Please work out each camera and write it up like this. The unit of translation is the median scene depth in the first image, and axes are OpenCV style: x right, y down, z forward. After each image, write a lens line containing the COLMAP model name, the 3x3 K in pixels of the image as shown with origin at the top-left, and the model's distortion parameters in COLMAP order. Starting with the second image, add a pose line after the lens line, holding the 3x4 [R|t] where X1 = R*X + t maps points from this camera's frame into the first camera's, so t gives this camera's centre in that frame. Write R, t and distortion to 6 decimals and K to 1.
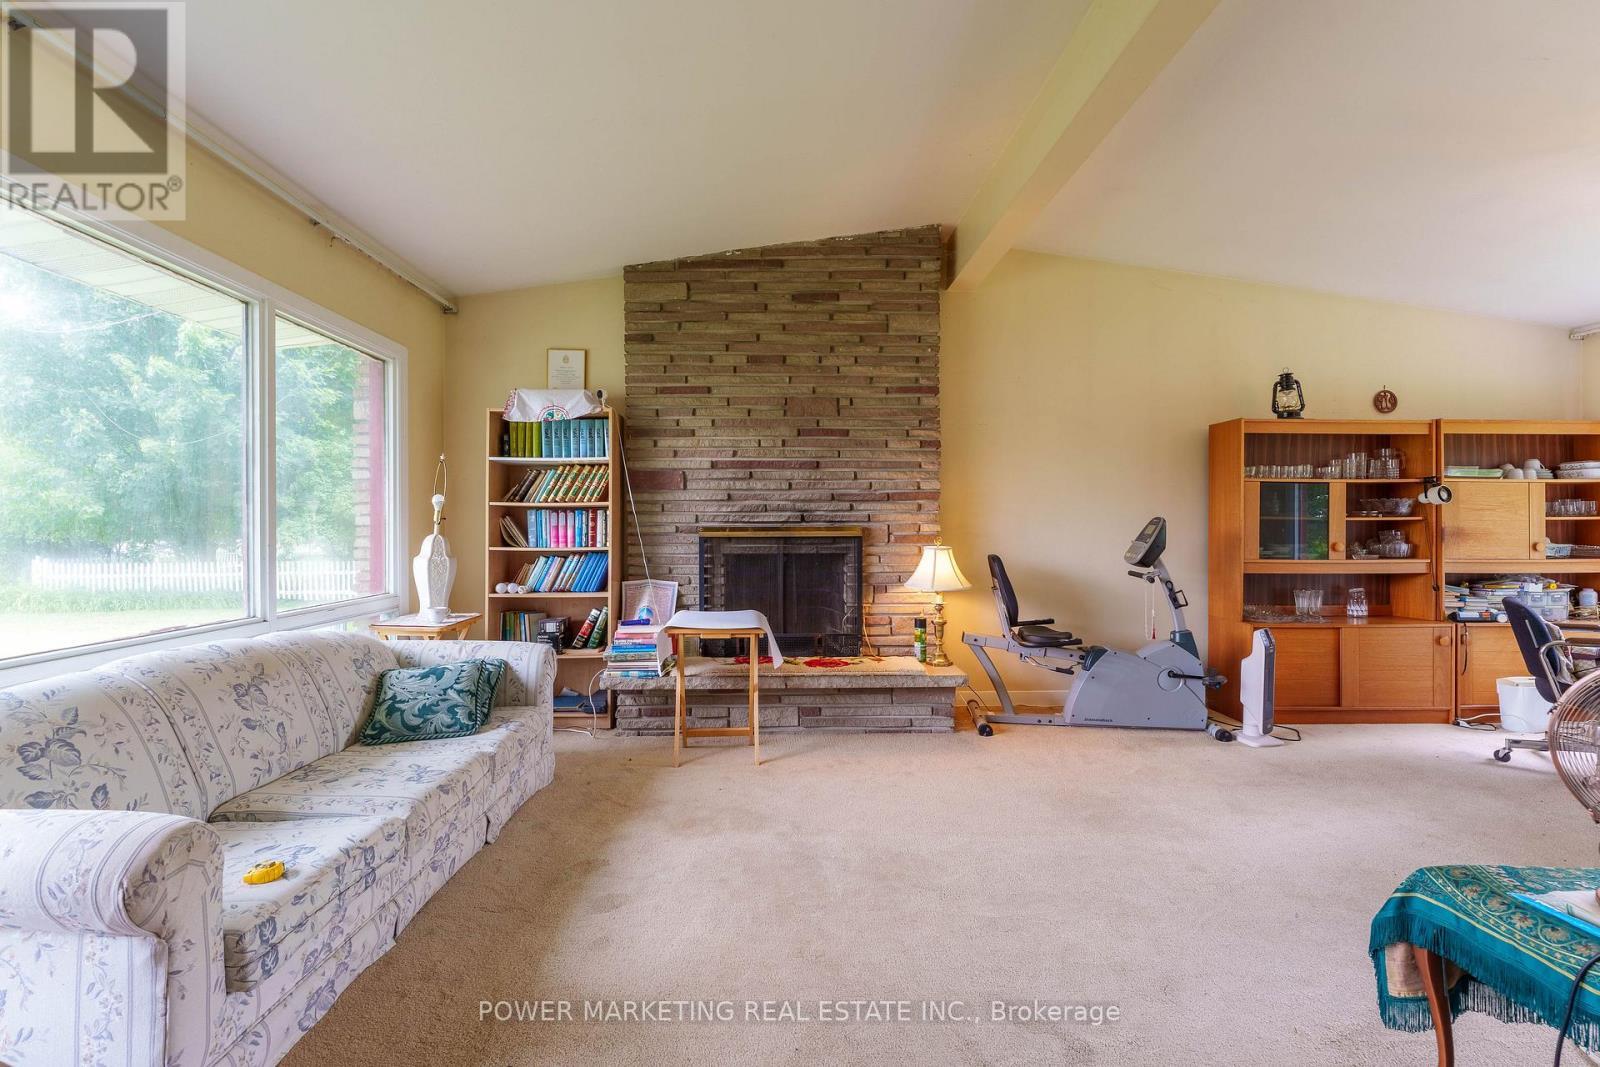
lens RADIAL K [[690.5, 0, 798.3], [0, 690.5, 529.6], [0, 0, 1]] dist [-0.002790, -0.000080]
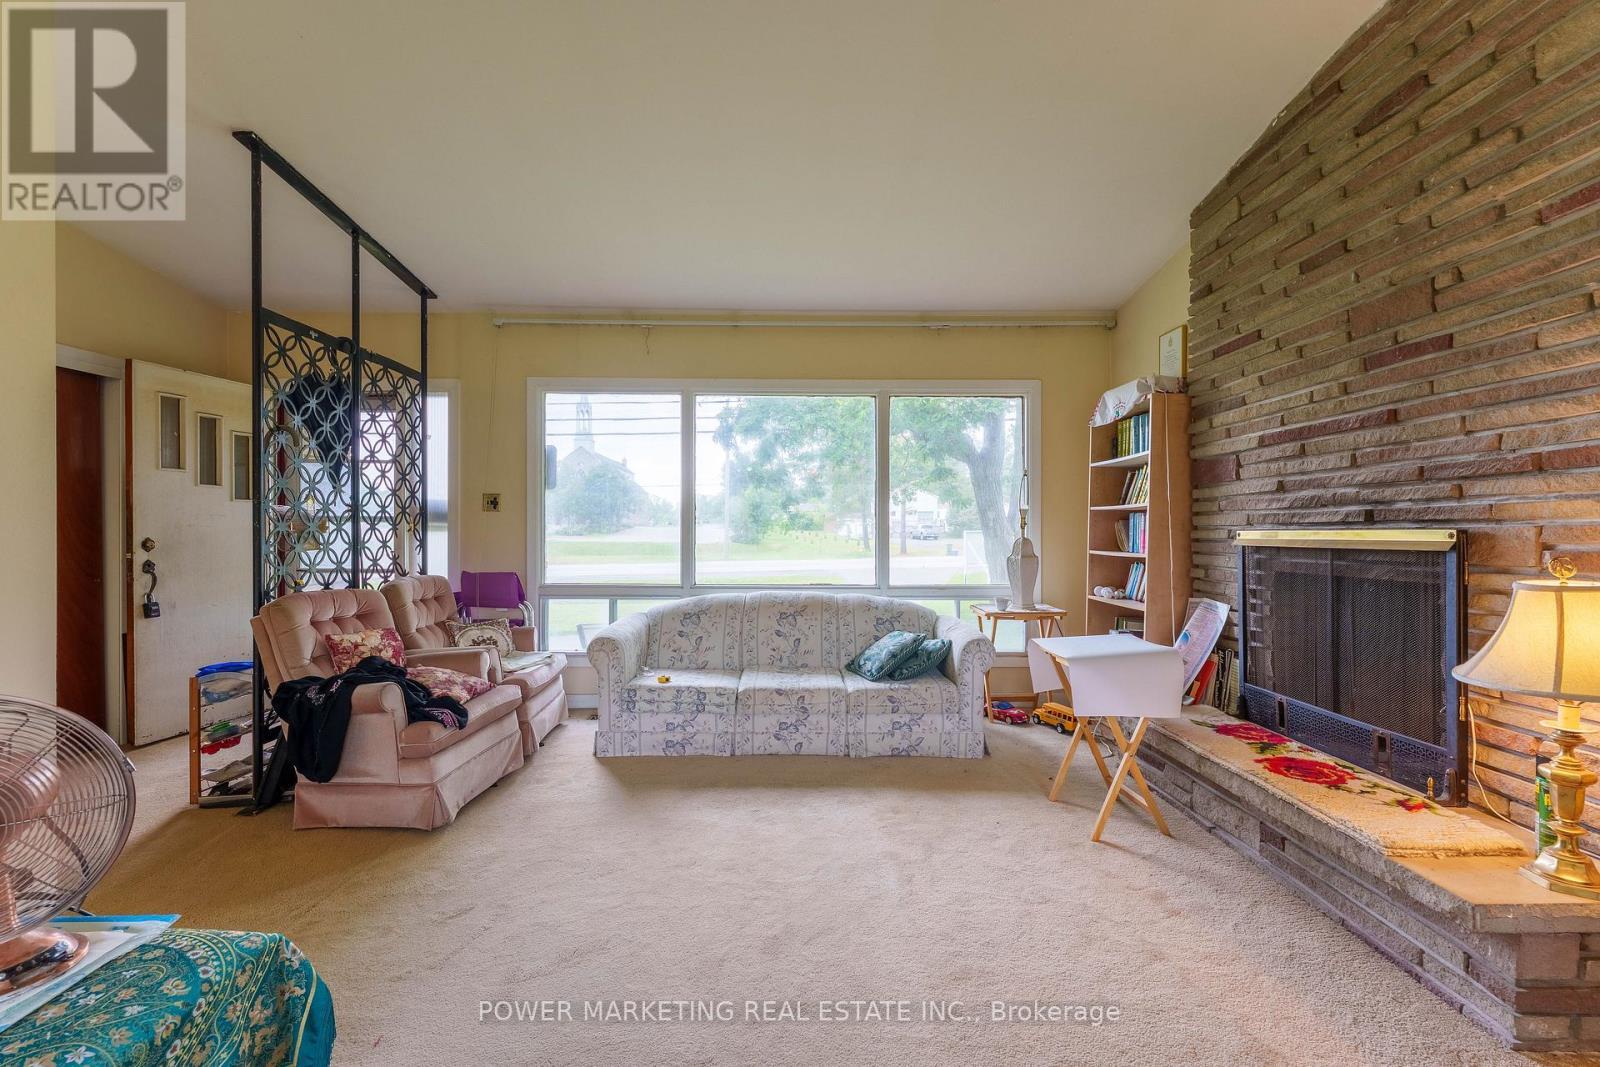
lens RADIAL K [[690.5, 0, 797.4], [0, 690.5, 532.6], [0, 0, 1]] dist [-0.002790, -0.000080]
pose [[-0.015977, 0.004500, -0.999862, 0.573007], [-0.001410, 0.999989, 0.004523, -0.004929], [0.999871, 0.001482, -0.015971, 0.544579]]
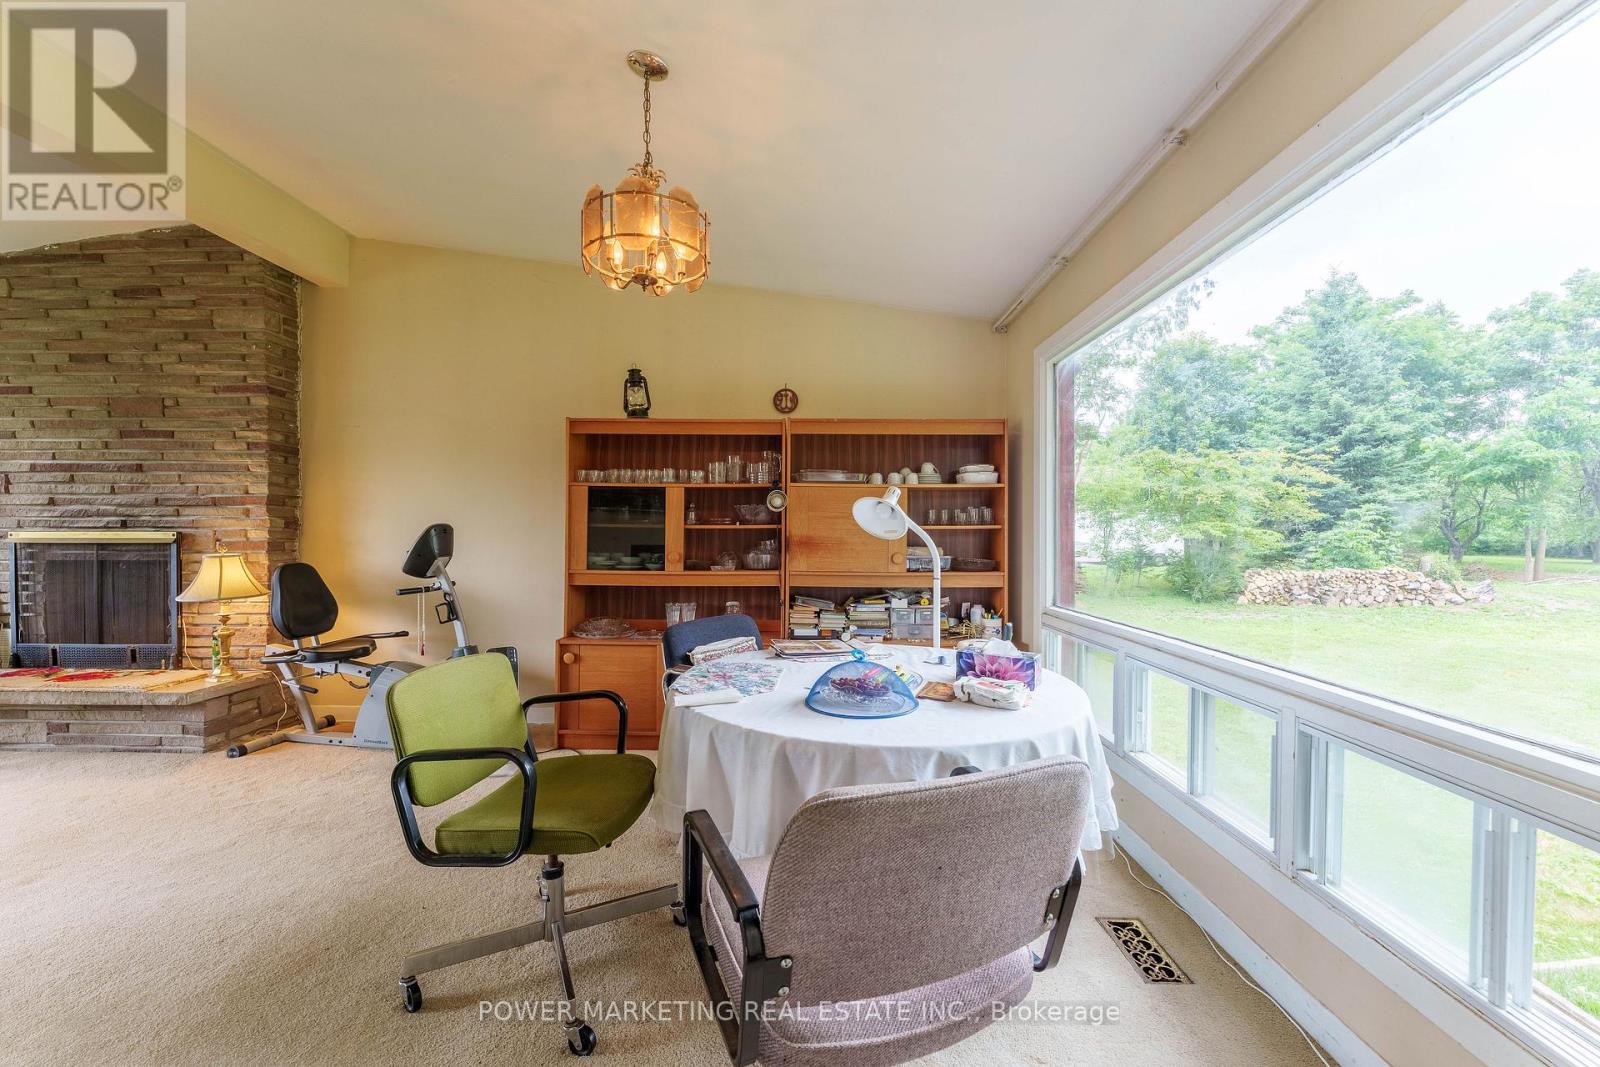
lens RADIAL K [[690.5, 0, 856.1], [0, 690.5, 522.7], [0, 0, 1]] dist [-0.002790, -0.000080]
pose [[0.999300, 0.004585, -0.037127, 1.055652], [-0.004515, 0.999988, 0.001961, -0.024270], [0.037136, -0.001792, 0.999309, 0.084315]]
